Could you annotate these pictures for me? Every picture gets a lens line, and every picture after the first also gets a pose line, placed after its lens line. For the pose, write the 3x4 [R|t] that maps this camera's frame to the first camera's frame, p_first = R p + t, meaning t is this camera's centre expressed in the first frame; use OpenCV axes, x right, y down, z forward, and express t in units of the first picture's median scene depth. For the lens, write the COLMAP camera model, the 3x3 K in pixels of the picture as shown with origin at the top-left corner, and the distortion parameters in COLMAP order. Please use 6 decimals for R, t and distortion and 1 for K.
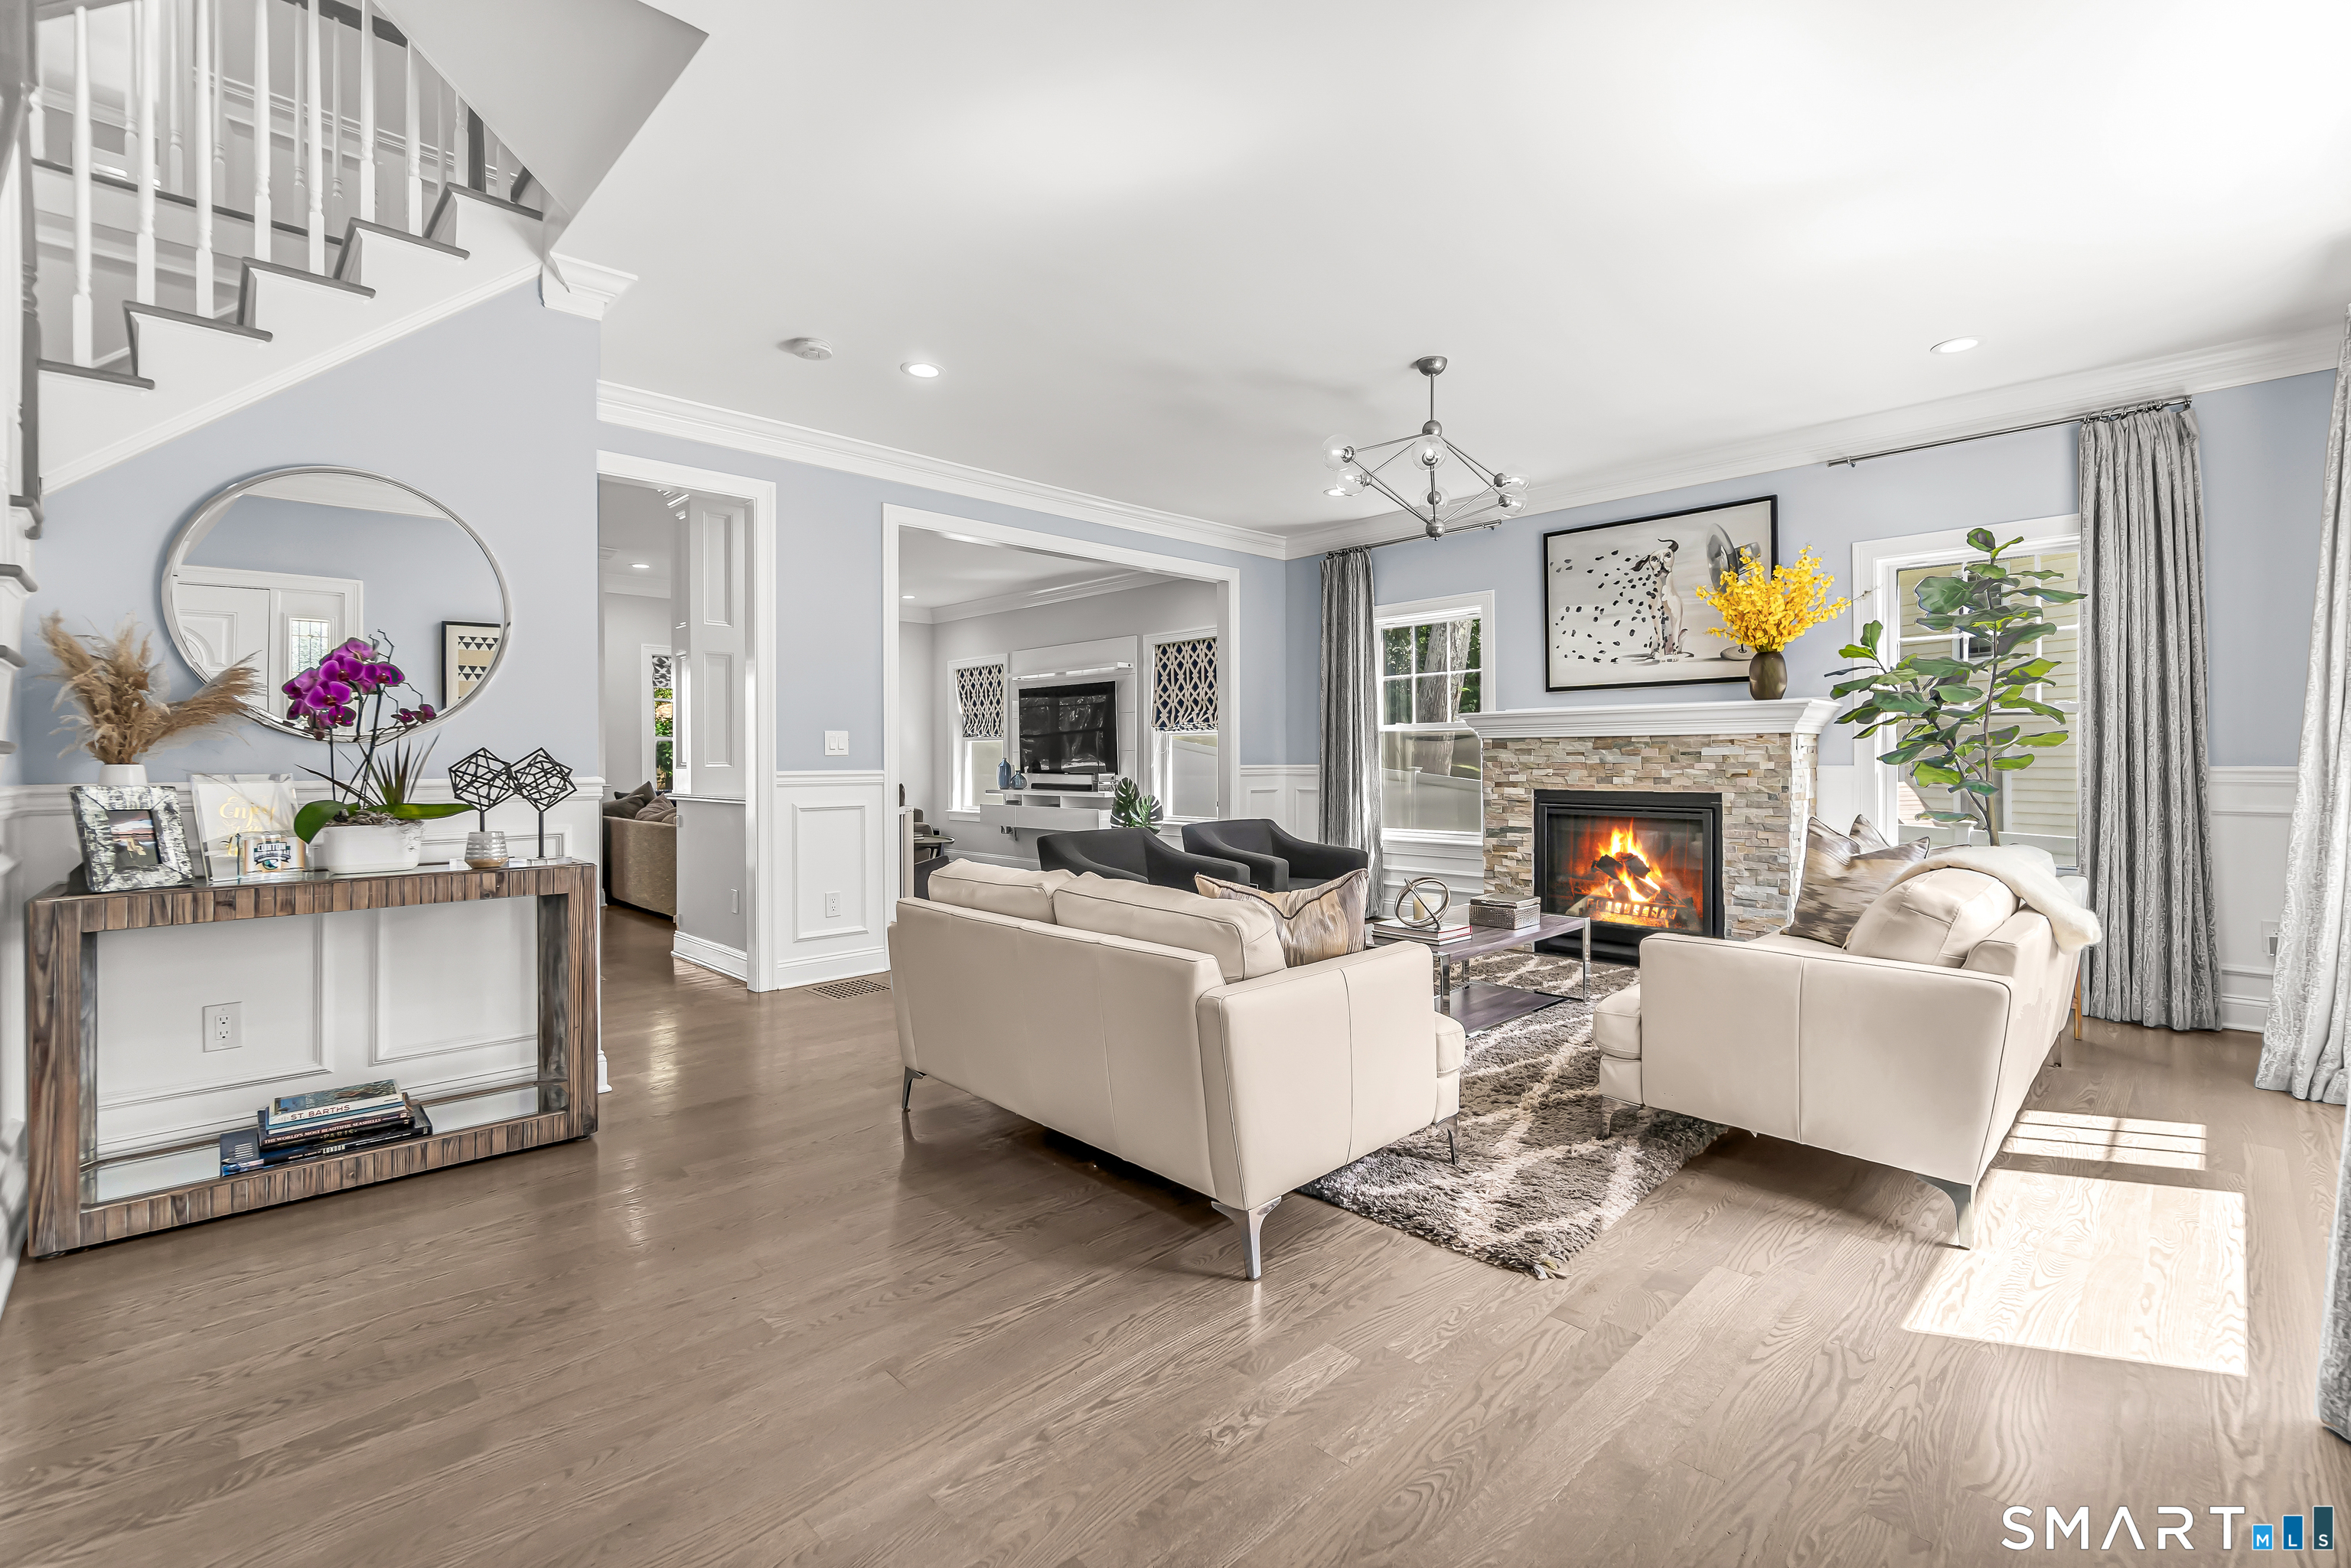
lens RADIAL K [[1017.9, 0, 1171.0], [0, 1017.9, 760.5], [0, 0, 1]] dist [0.000778, 0.000239]
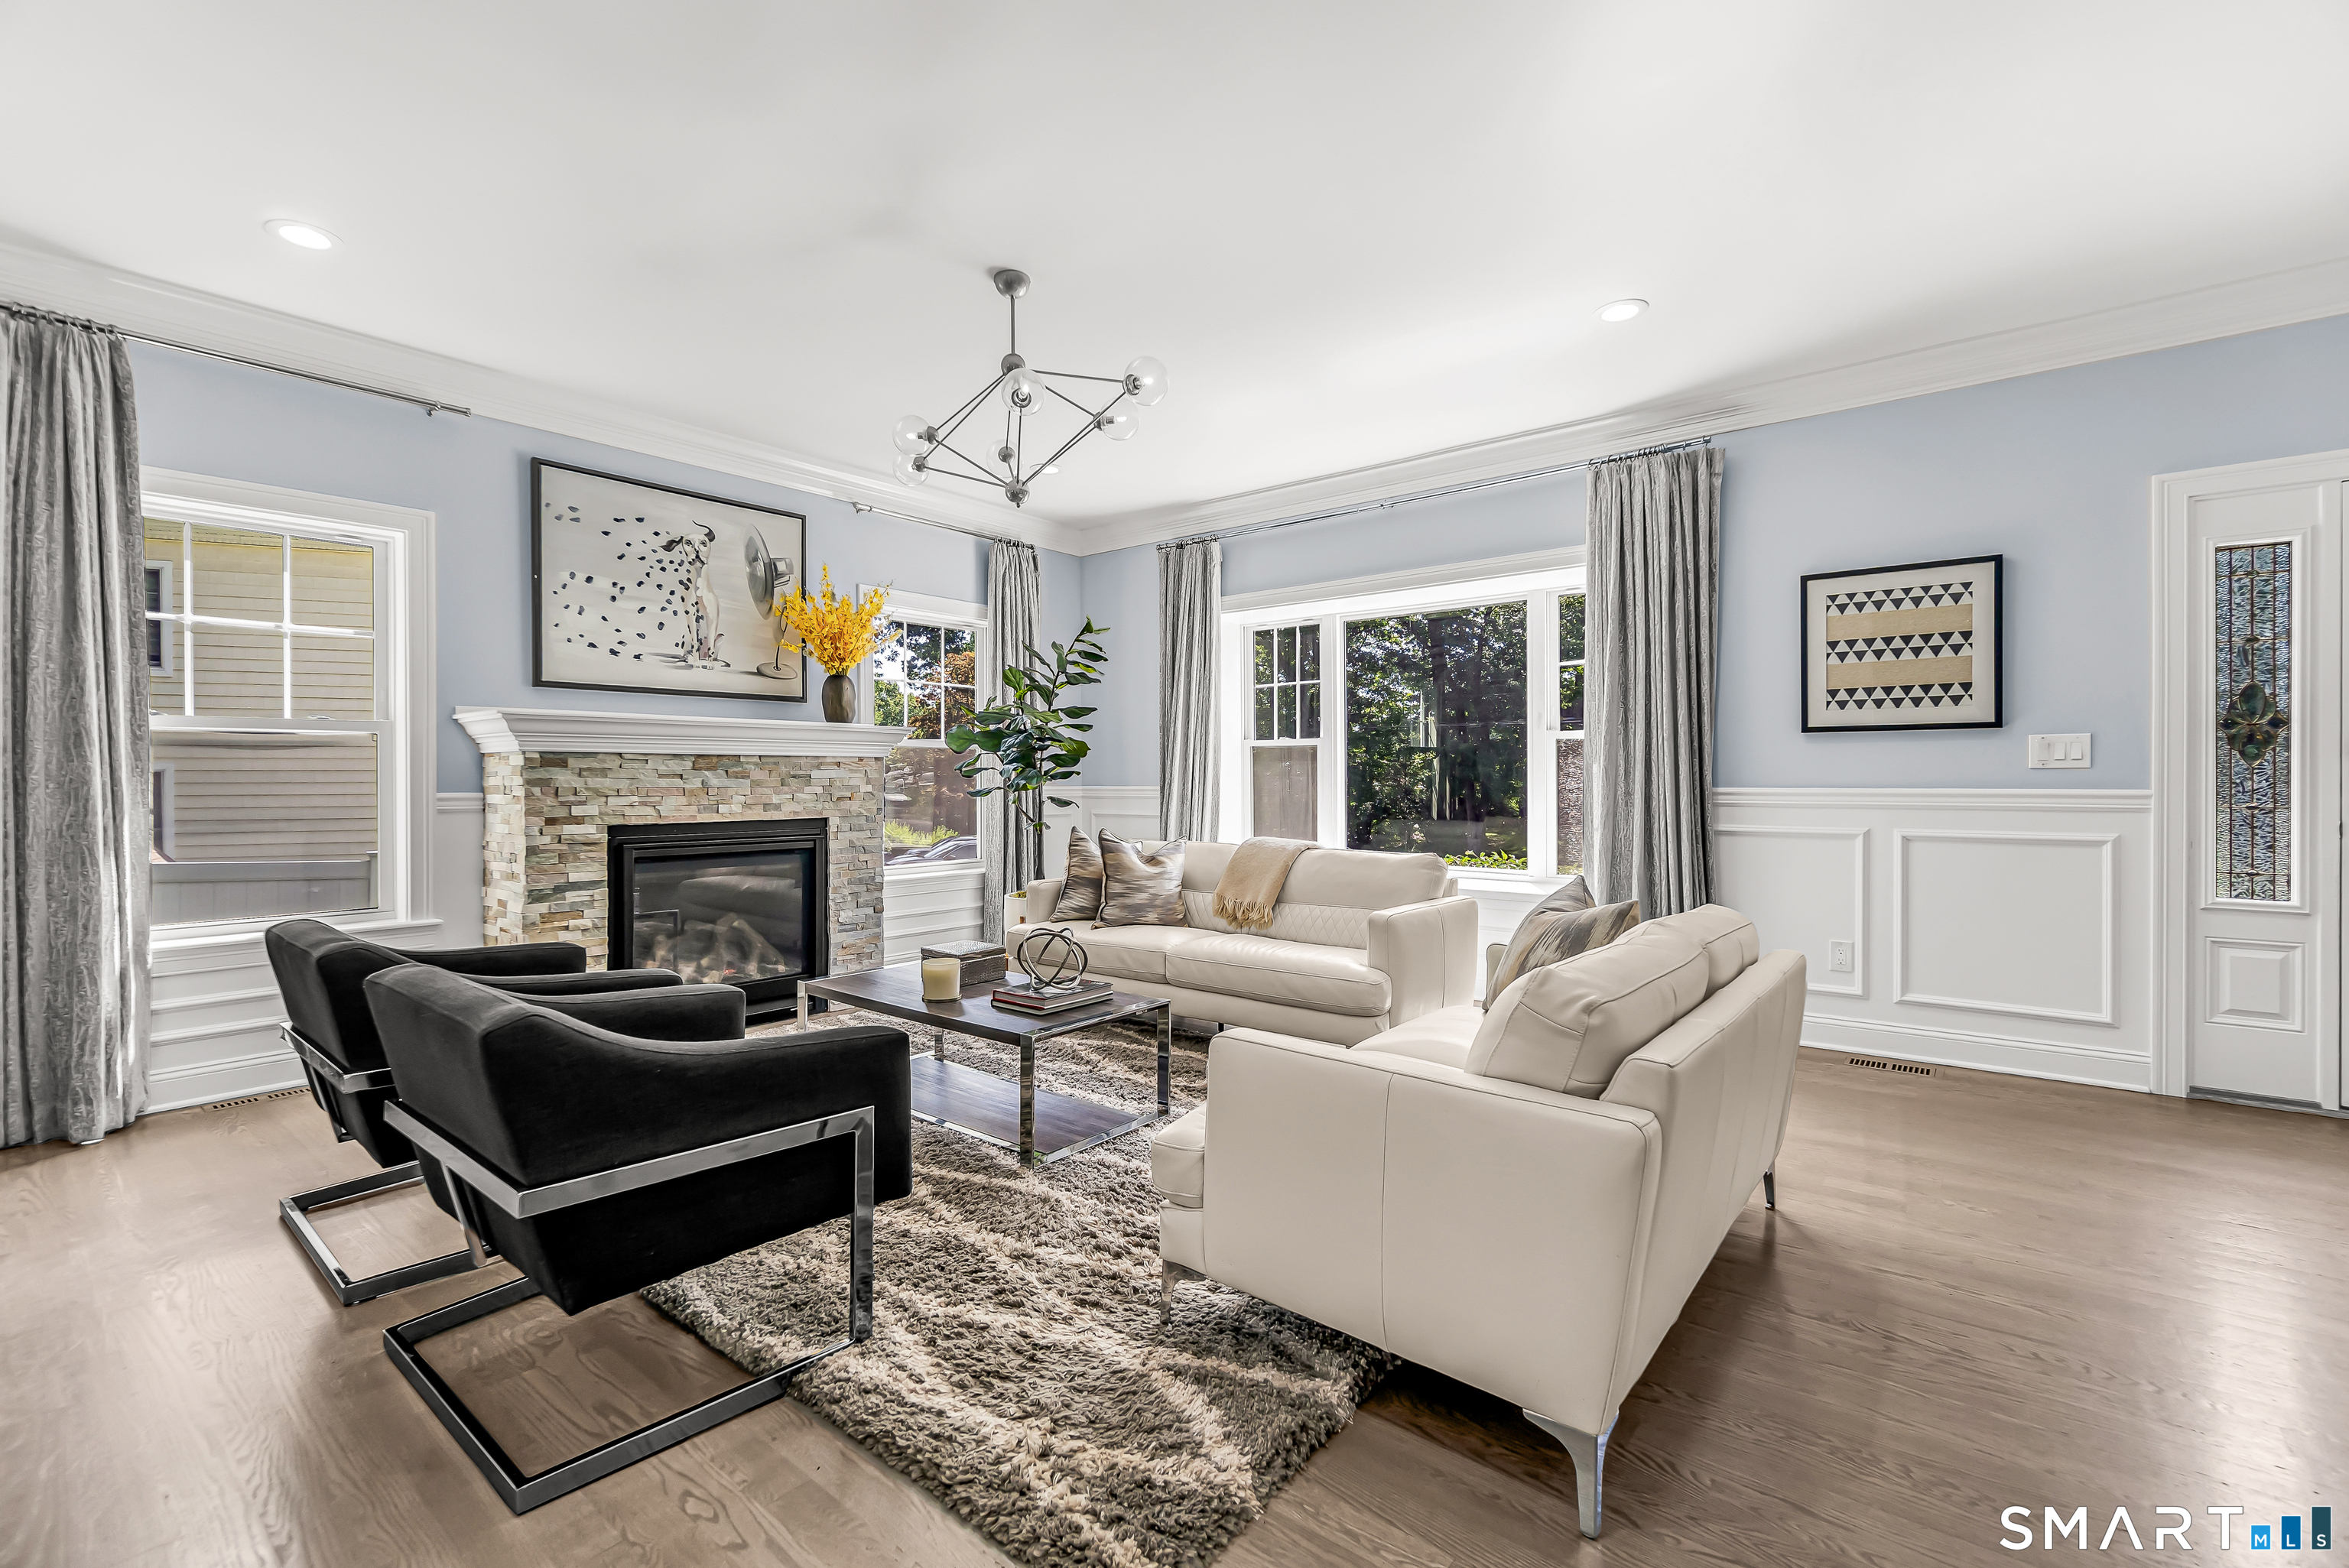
lens RADIAL K [[1016.9, 0, 1170.1], [0, 1016.9, 785.9], [0, 0, 1]] dist [0.000778, 0.000239]
pose [[-0.104469, 0.000020, 0.994528, -0.399584], [0.008401, 0.999964, 0.000863, 0.003607], [-0.994493, 0.008446, -0.104465, 0.705535]]
